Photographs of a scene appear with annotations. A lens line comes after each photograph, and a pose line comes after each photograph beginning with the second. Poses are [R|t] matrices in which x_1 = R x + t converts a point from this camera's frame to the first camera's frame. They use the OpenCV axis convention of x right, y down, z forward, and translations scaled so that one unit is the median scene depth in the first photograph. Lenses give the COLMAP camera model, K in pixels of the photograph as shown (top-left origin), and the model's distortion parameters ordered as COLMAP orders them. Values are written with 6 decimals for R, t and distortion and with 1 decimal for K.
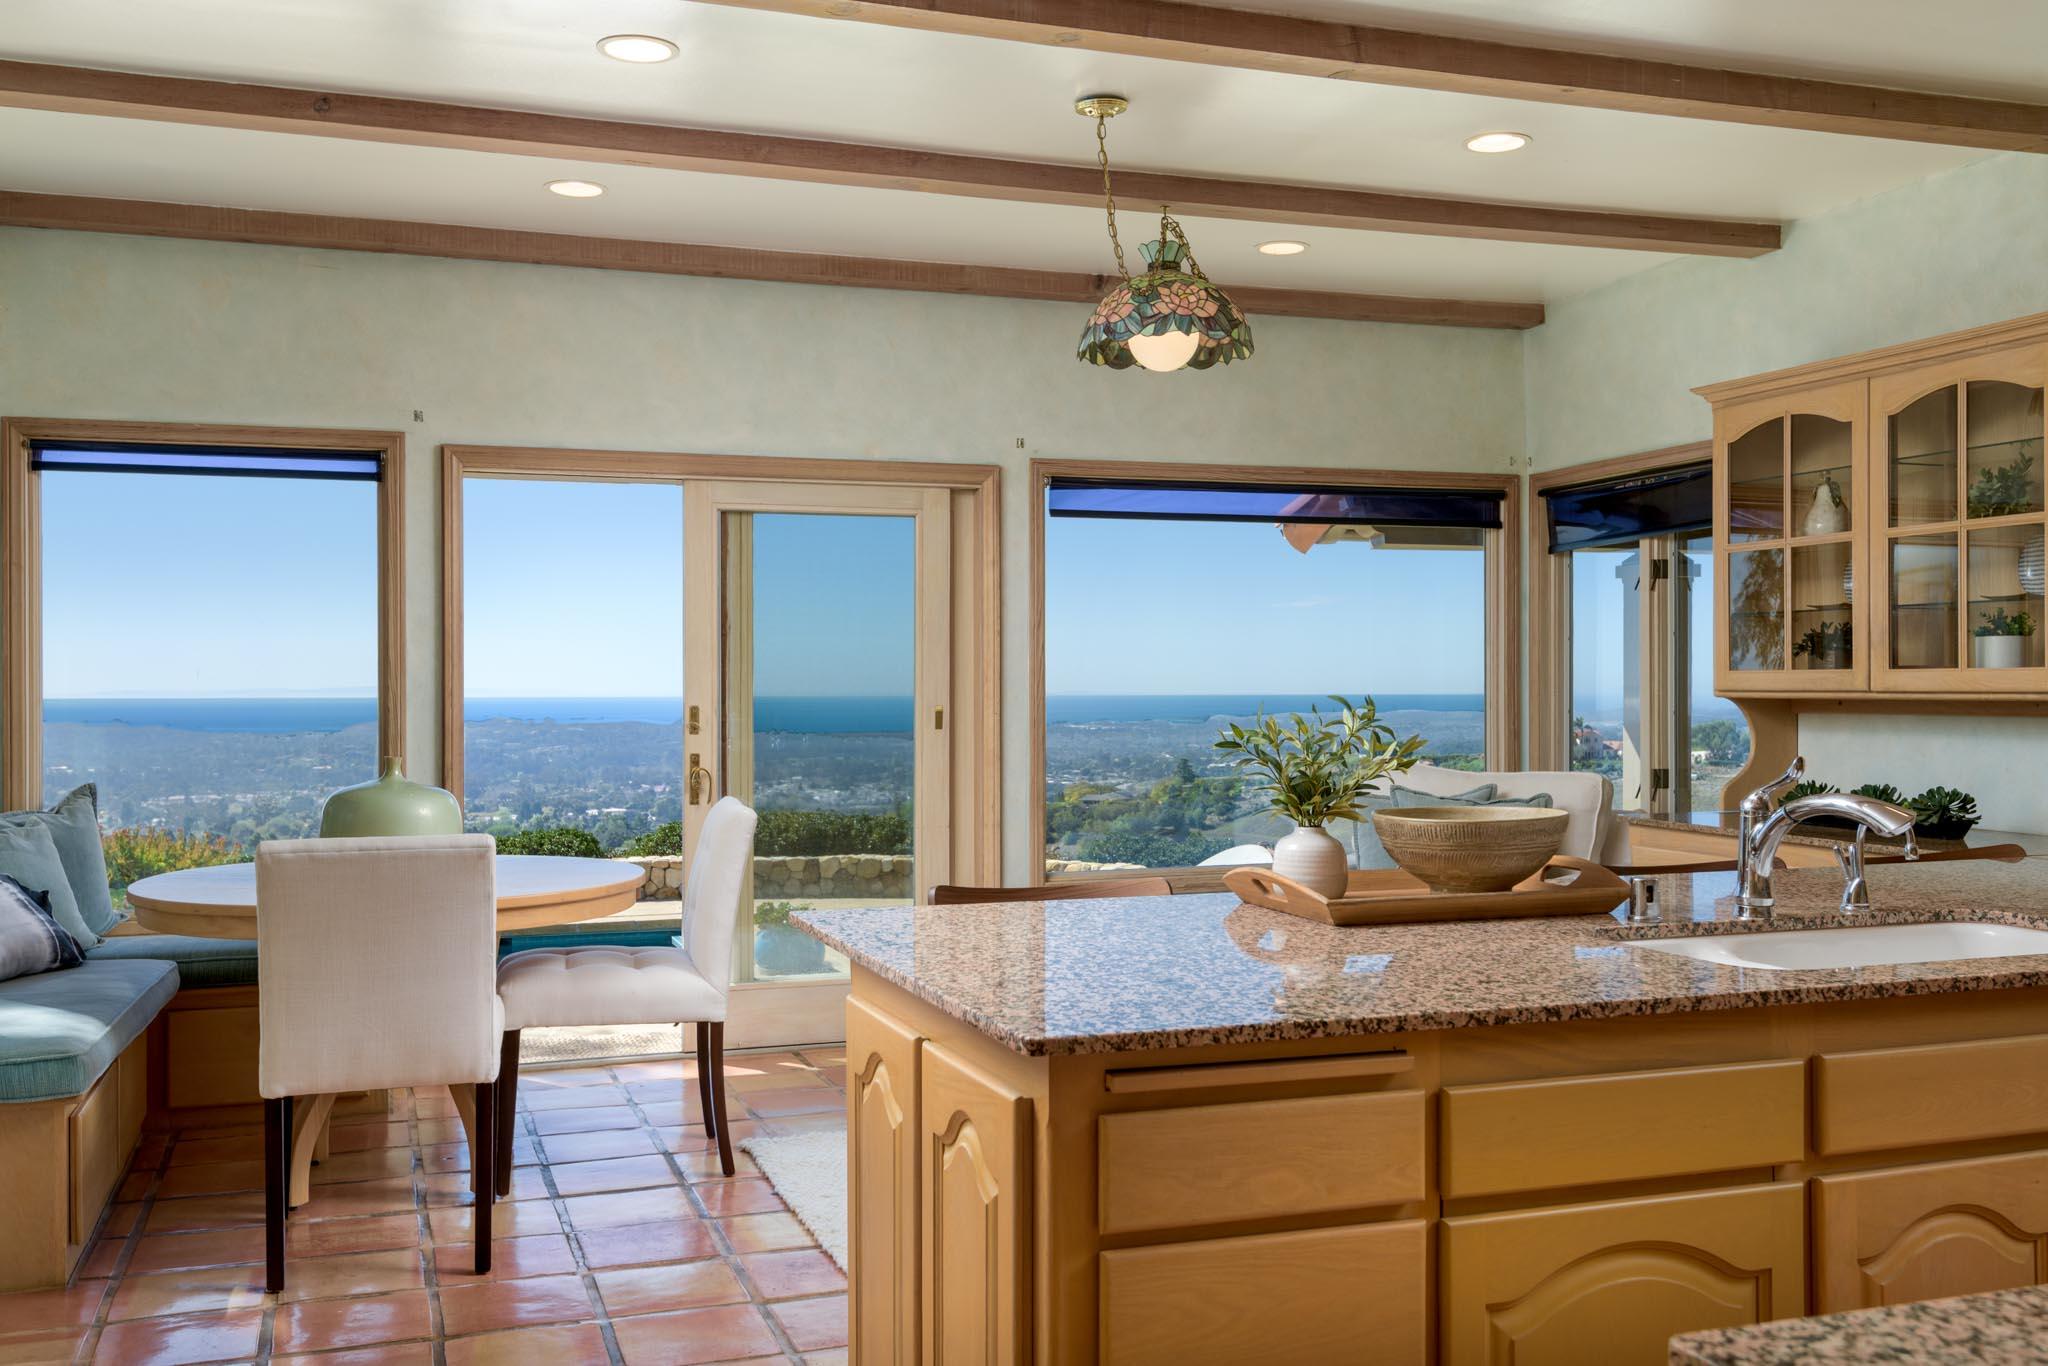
lens RADIAL K [[1817.6, 0, 1021.1], [0, 1817.6, 686.5], [0, 0, 1]] dist [0.003100, 0.001223]
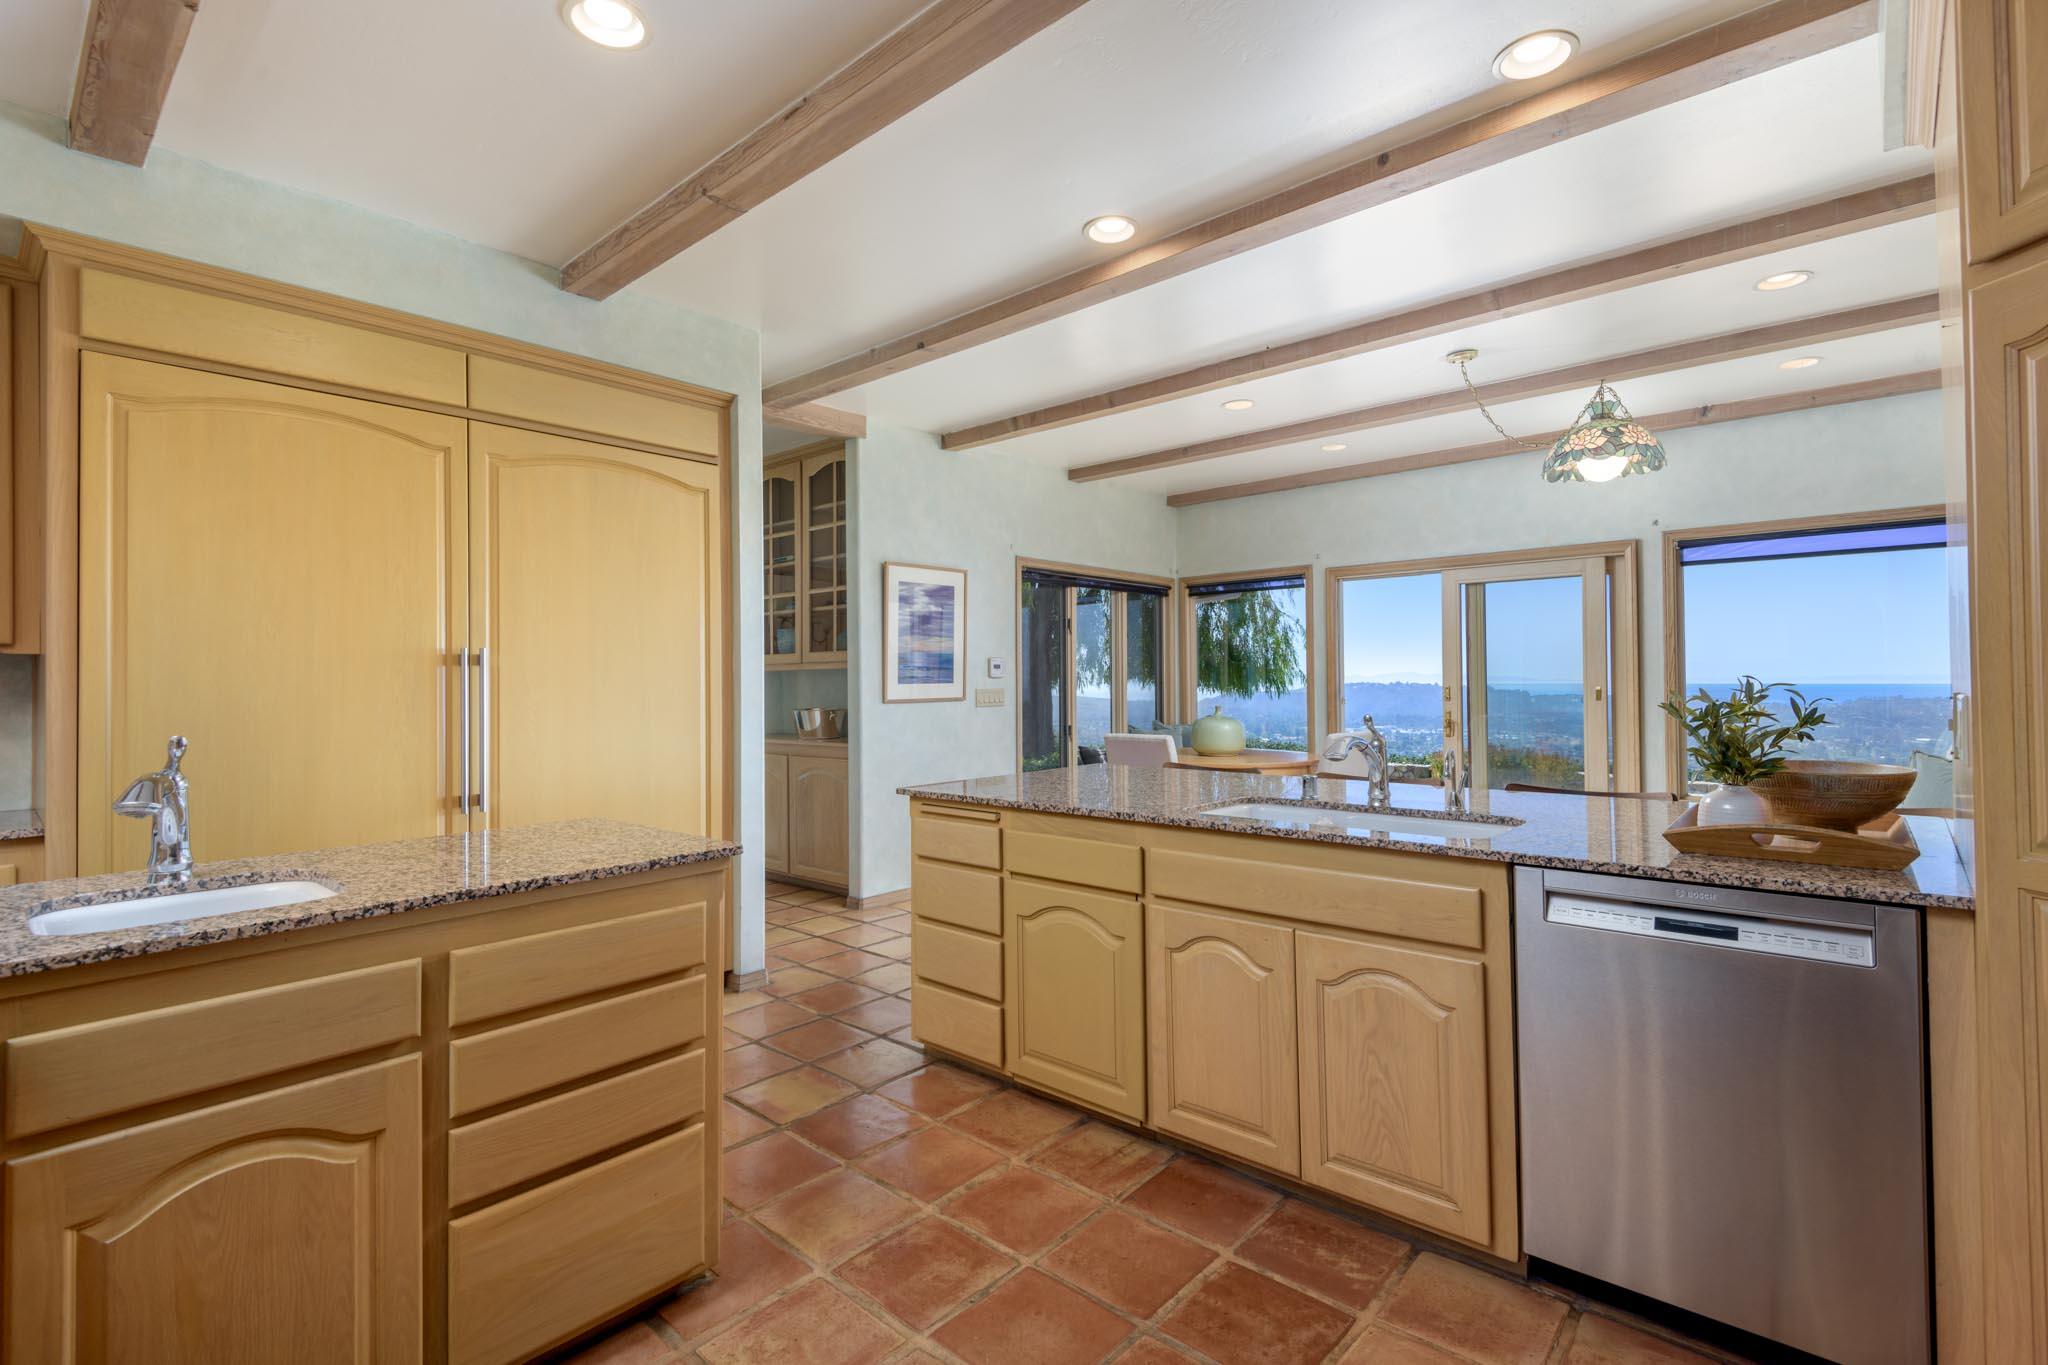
lens RADIAL K [[938.4, 0, 1019.7], [0, 938.4, 673.3], [0, 0, 1]] dist [0.004278, 0.000068]
pose [[0.473433, -0.010276, -0.880770, 0.515304], [0.003285, 0.999946, -0.009900, 0.005676], [0.880824, 0.001794, 0.473441, 0.124503]]
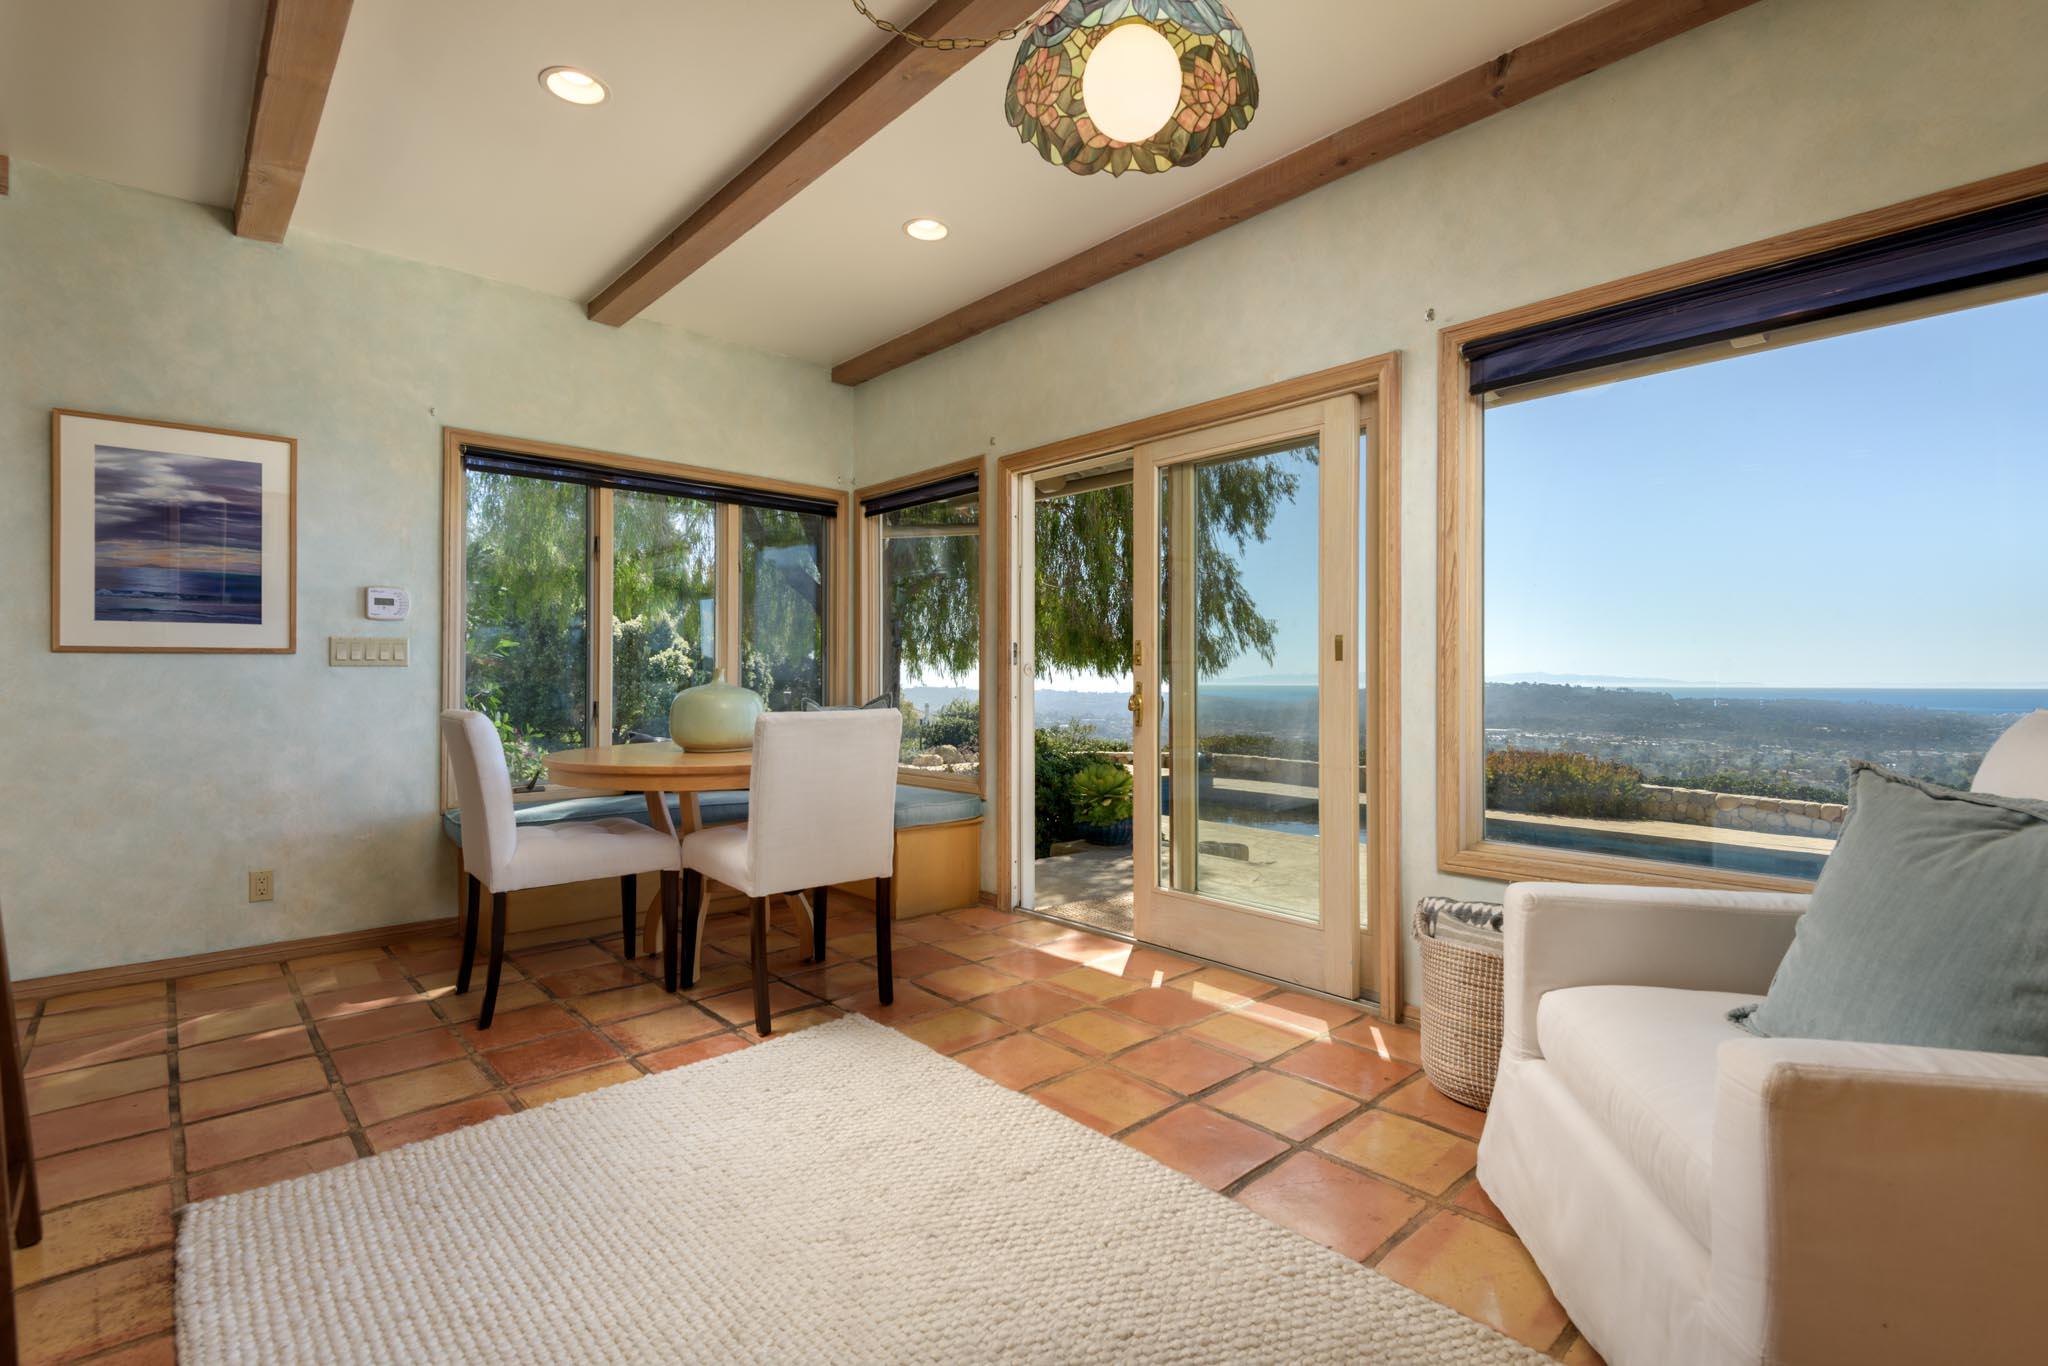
lens RADIAL K [[938.4, 0, 1020.0], [0, 938.4, 669.4], [0, 0, 1]] dist [0.004278, 0.000068]
pose [[0.385918, -0.002149, -0.922530, 0.358854], [-0.006922, 0.999962, -0.005225, 0.034547], [0.922507, 0.008402, 0.385889, 0.735285]]
